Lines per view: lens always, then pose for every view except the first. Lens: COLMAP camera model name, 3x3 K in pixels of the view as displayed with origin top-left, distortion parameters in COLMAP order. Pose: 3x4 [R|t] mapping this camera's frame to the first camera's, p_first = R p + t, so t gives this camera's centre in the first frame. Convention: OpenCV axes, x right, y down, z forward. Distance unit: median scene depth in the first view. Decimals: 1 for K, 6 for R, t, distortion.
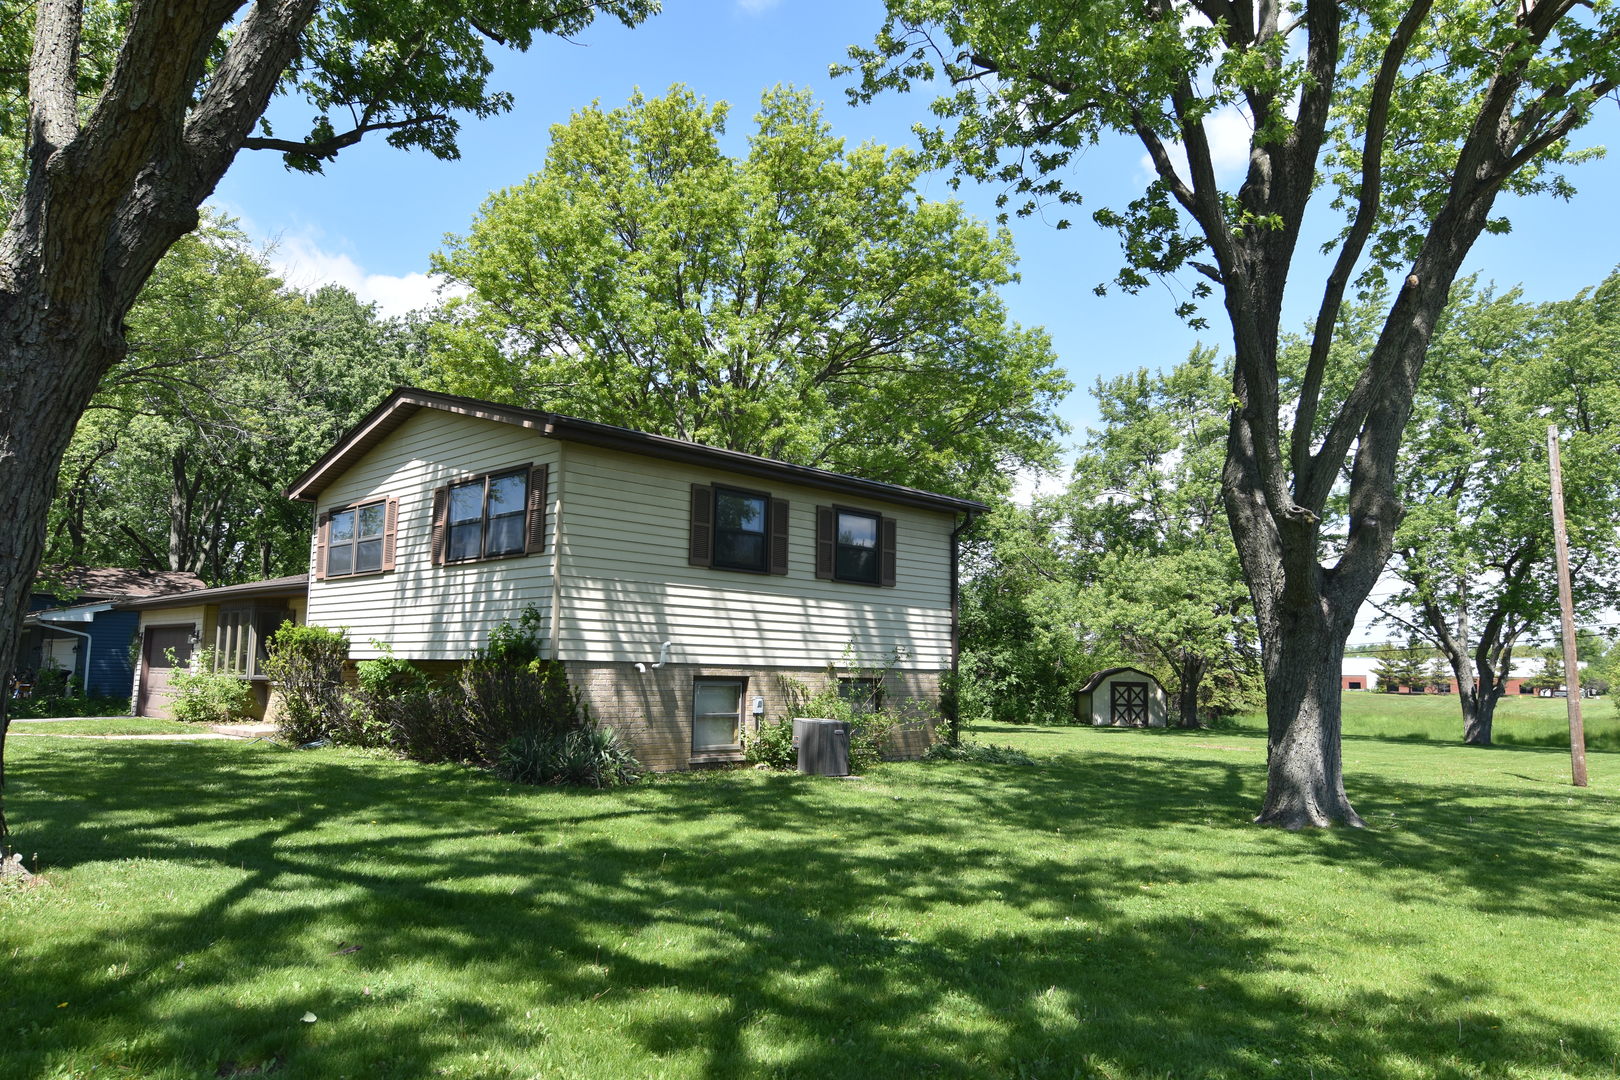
lens RADIAL K [[1103.7, 0, 808.2], [0, 1103.7, 541.0], [0, 0, 1]] dist [0.005479, -0.021910]
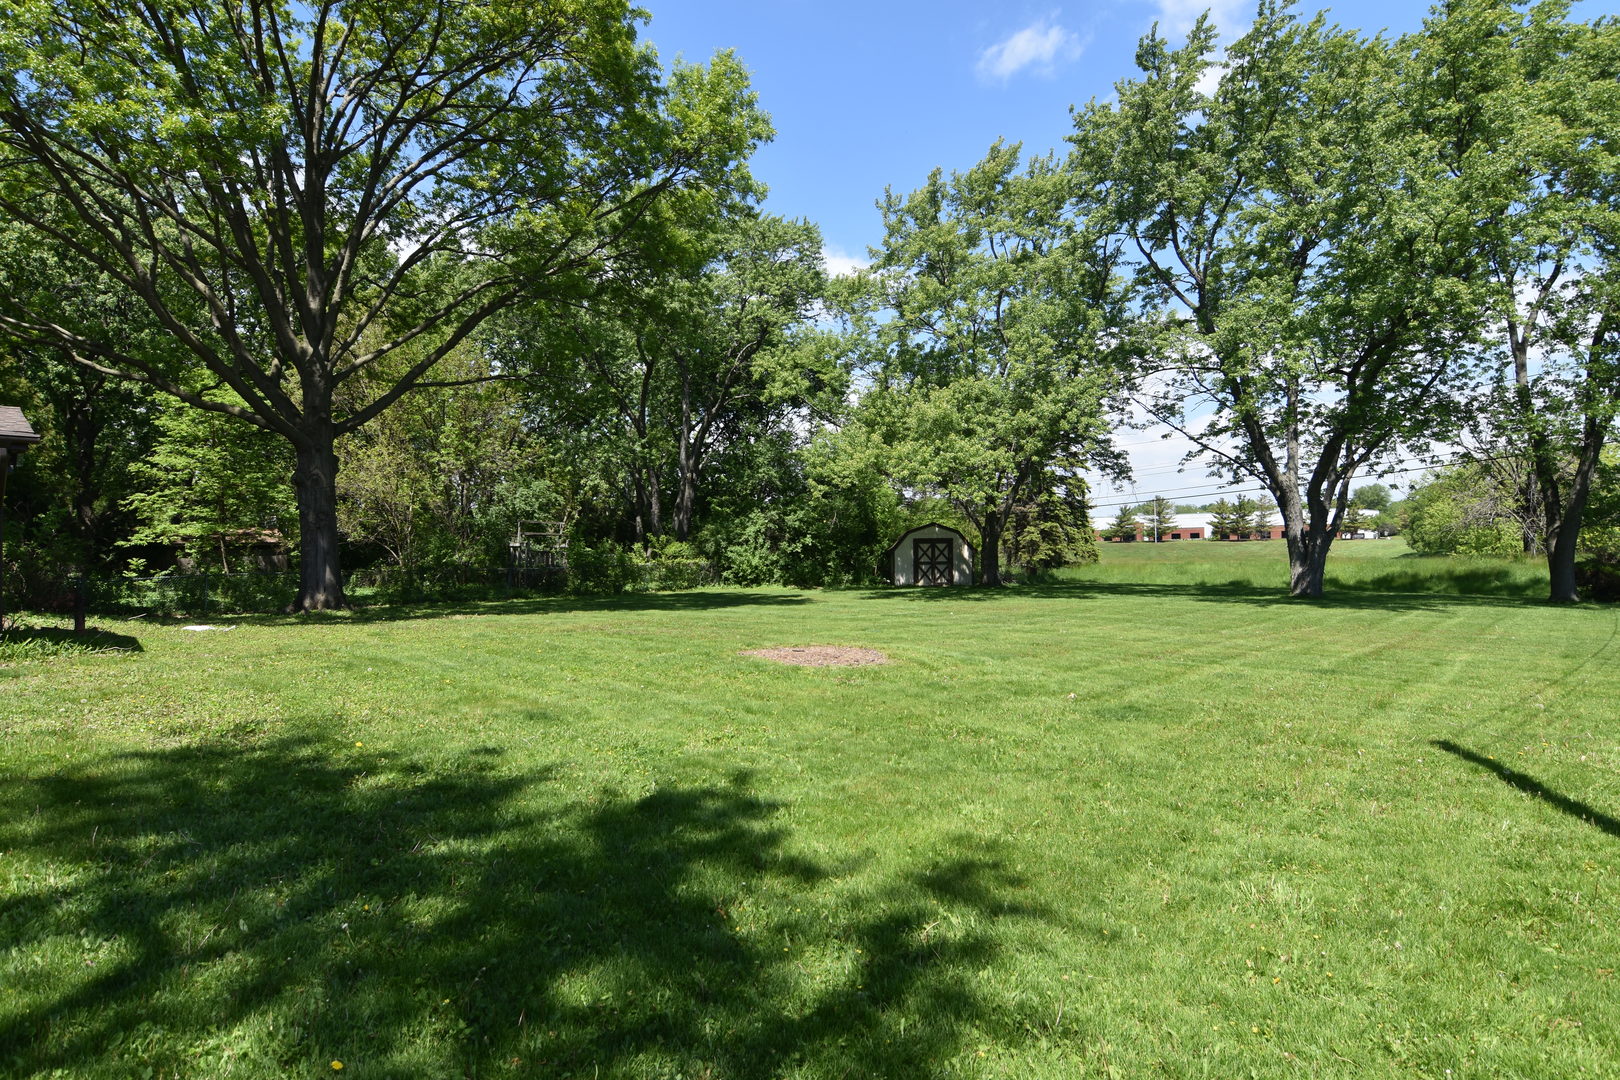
lens RADIAL K [[839.4, 0, 806.6], [0, 839.4, 540.7], [0, 0, 1]] dist [-0.013152, -0.003739]
pose [[0.999140, -0.037508, 0.017690, 0.176120], [0.035172, 0.992421, 0.117740, 0.043993], [-0.021972, -0.117016, 0.992887, 0.309261]]
